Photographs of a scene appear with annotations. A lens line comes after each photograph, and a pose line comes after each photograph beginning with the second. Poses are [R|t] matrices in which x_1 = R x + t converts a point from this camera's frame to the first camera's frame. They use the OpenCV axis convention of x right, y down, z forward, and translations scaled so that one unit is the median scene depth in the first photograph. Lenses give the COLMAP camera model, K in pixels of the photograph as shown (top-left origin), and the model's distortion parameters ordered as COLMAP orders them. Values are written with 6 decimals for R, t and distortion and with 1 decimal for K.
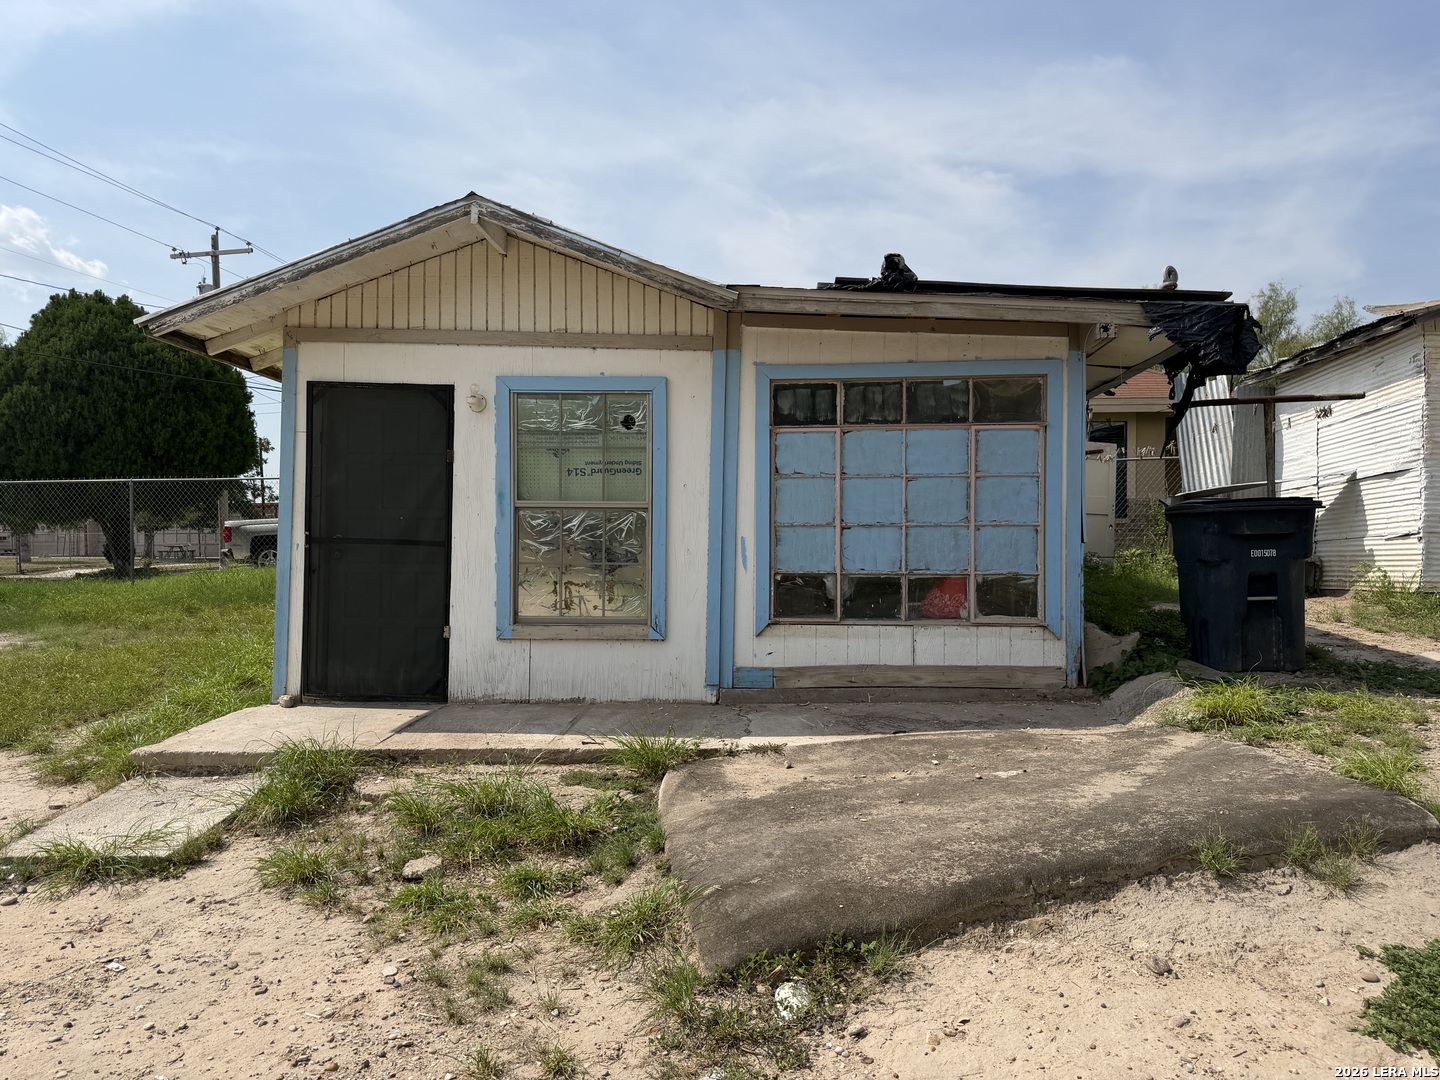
lens RADIAL K [[1018.7, 0, 721.7], [0, 1018.7, 547.0], [0, 0, 1]] dist [0.124128, -0.173543]
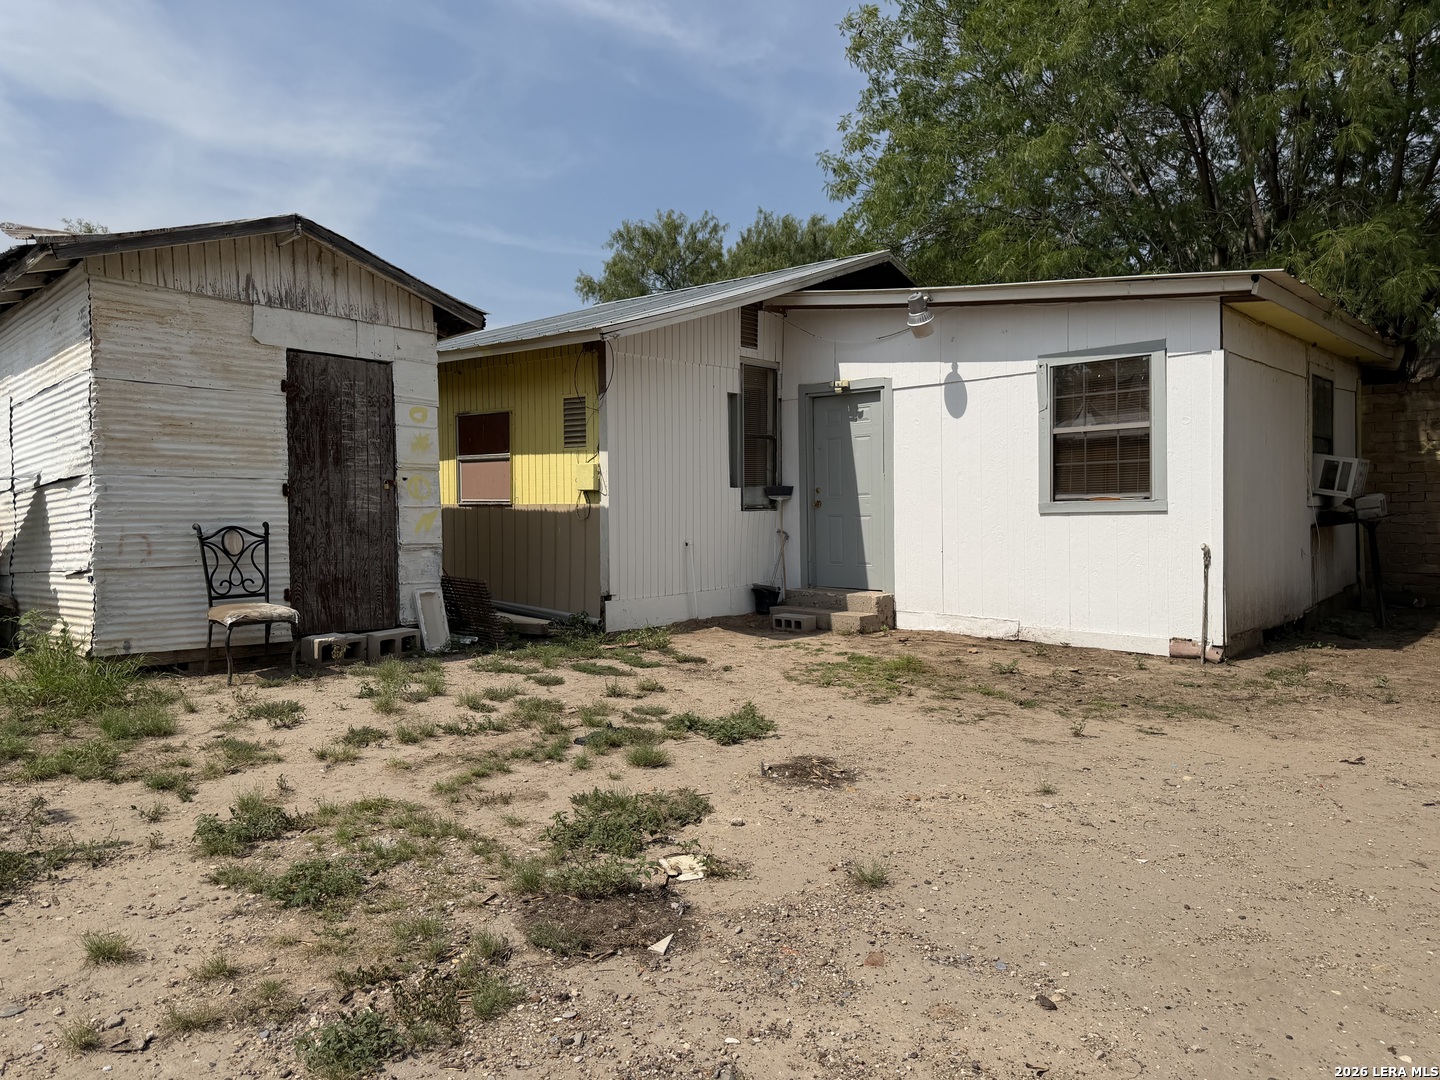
lens RADIAL K [[1018.7, 0, 721.7], [0, 1018.7, 547.0], [0, 0, 1]] dist [0.124128, -0.173543]
pose [[0.648774, -0.036264, 0.760117, 0.591366], [0.016387, 0.999298, 0.033688, -0.063569], [-0.760805, -0.009400, 0.648913, 0.335870]]
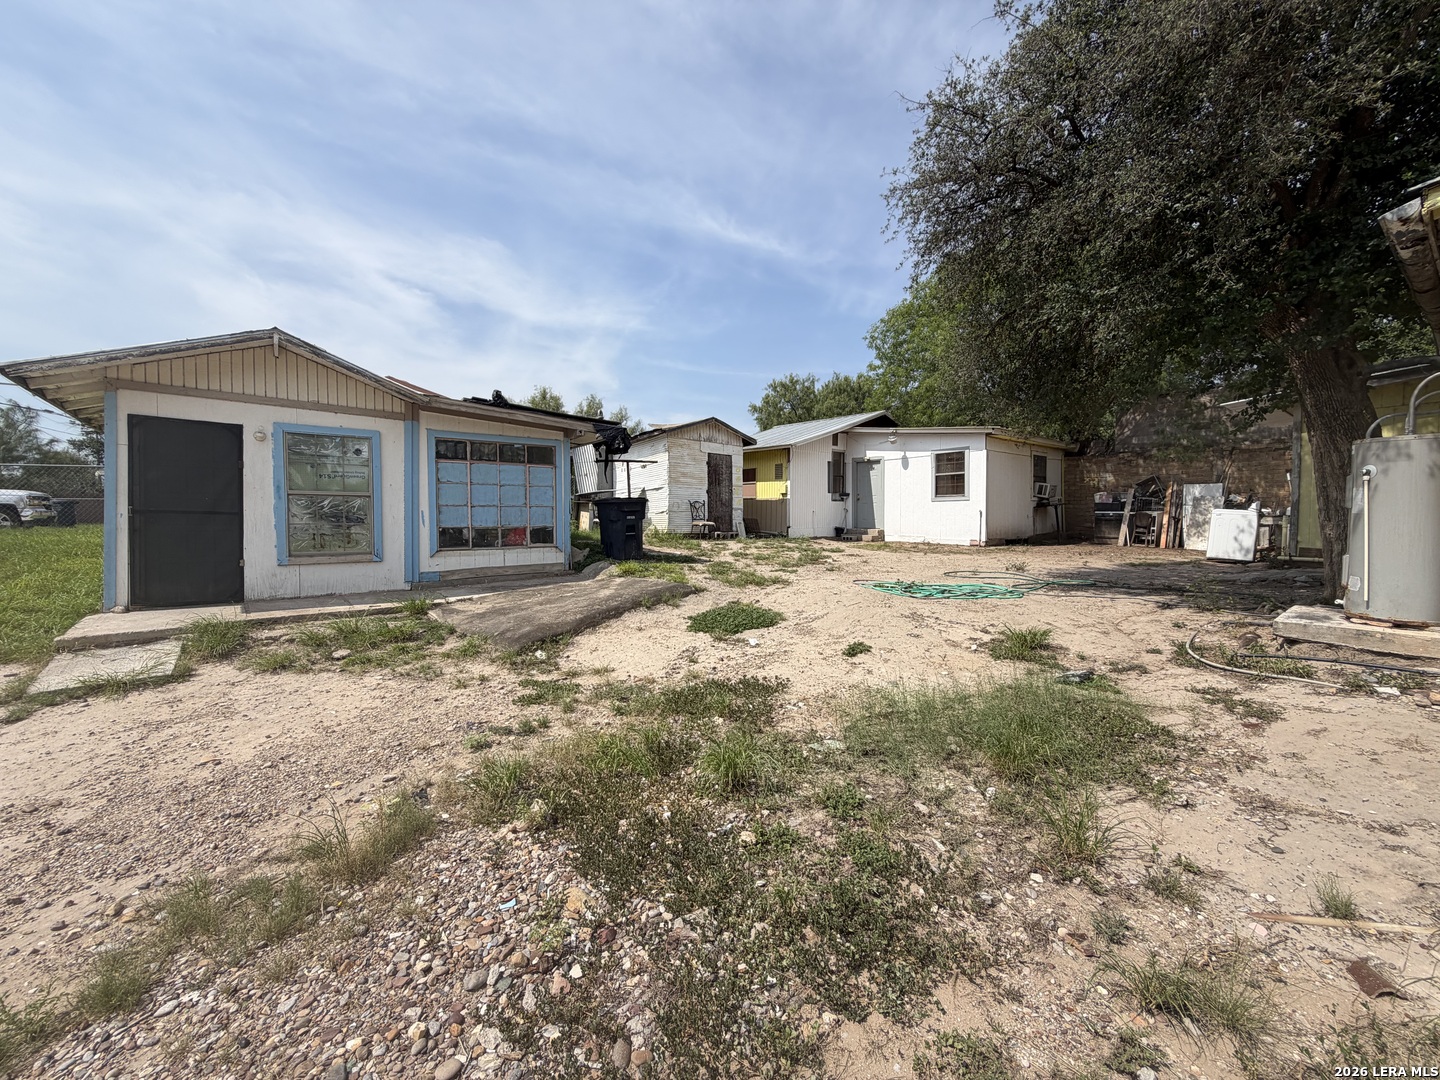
lens RADIAL K [[582.0, 0, 715.6], [0, 582.0, 538.7], [0, 0, 1]] dist [0.006449, 0.000034]
pose [[0.755417, -0.026819, 0.654695, -0.313209], [0.006935, 0.999433, 0.032938, 0.012545], [-0.655207, -0.020342, 0.755175, -0.312504]]
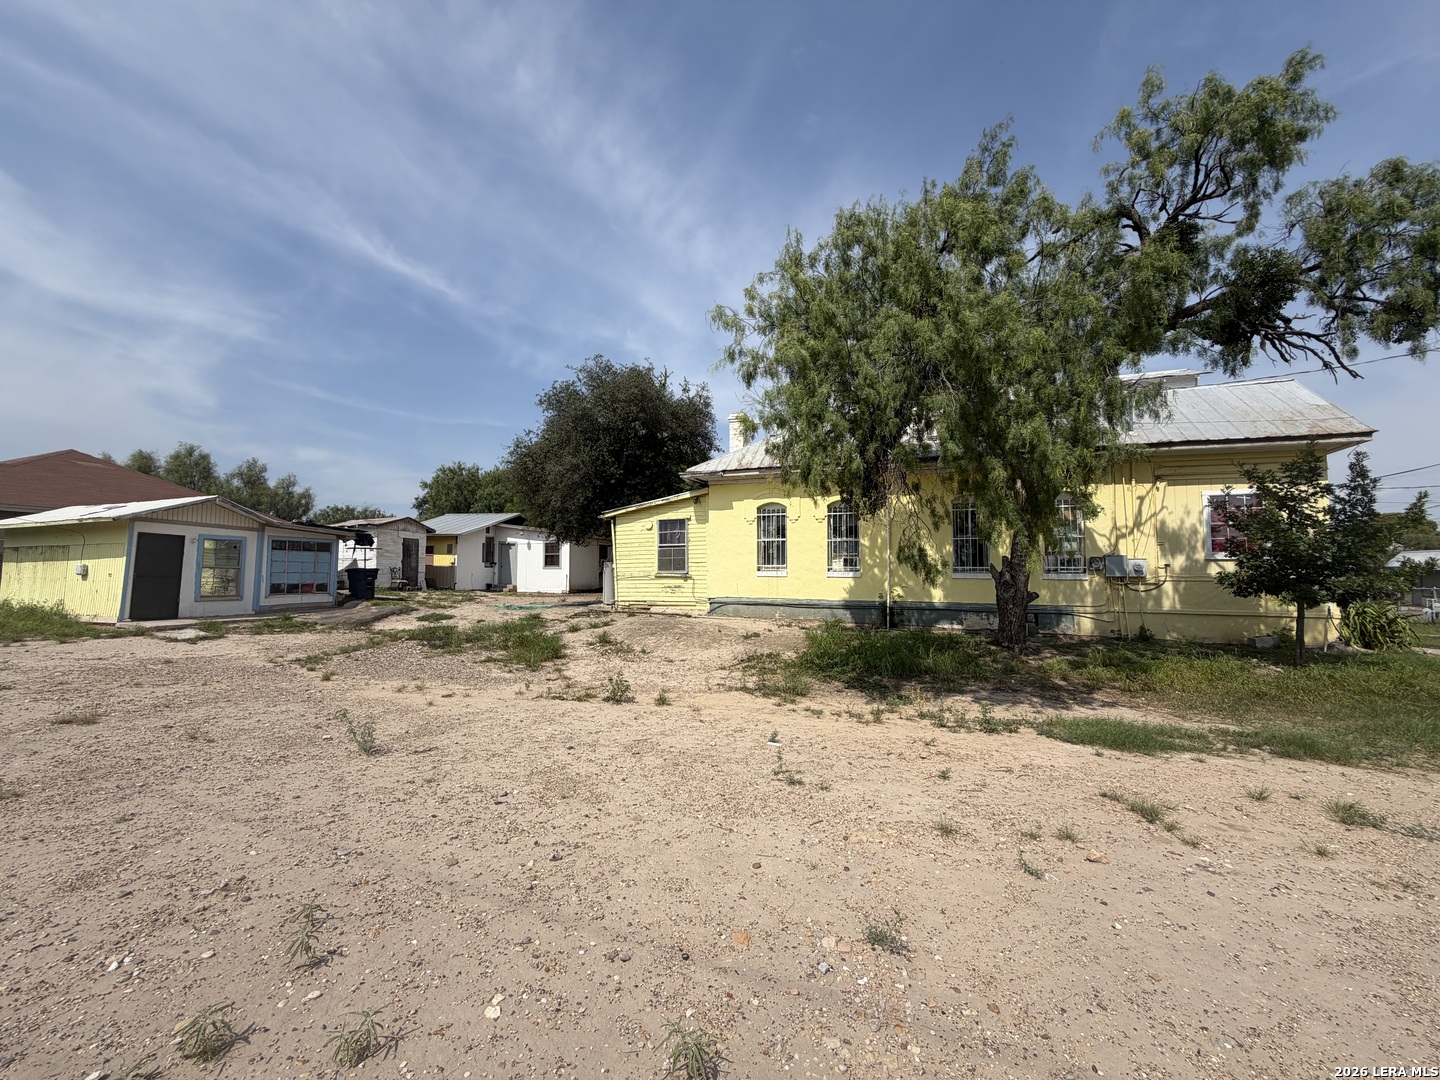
lens RADIAL K [[595.0, 0, 713.5], [0, 595.0, 538.9], [0, 0, 1]] dist [0.011410, 0.000158]
pose [[0.310863, 0.057973, 0.948685, -1.799515], [0.001123, 0.998115, -0.061361, -0.005513], [-0.950454, 0.020140, 0.310212, -1.598426]]
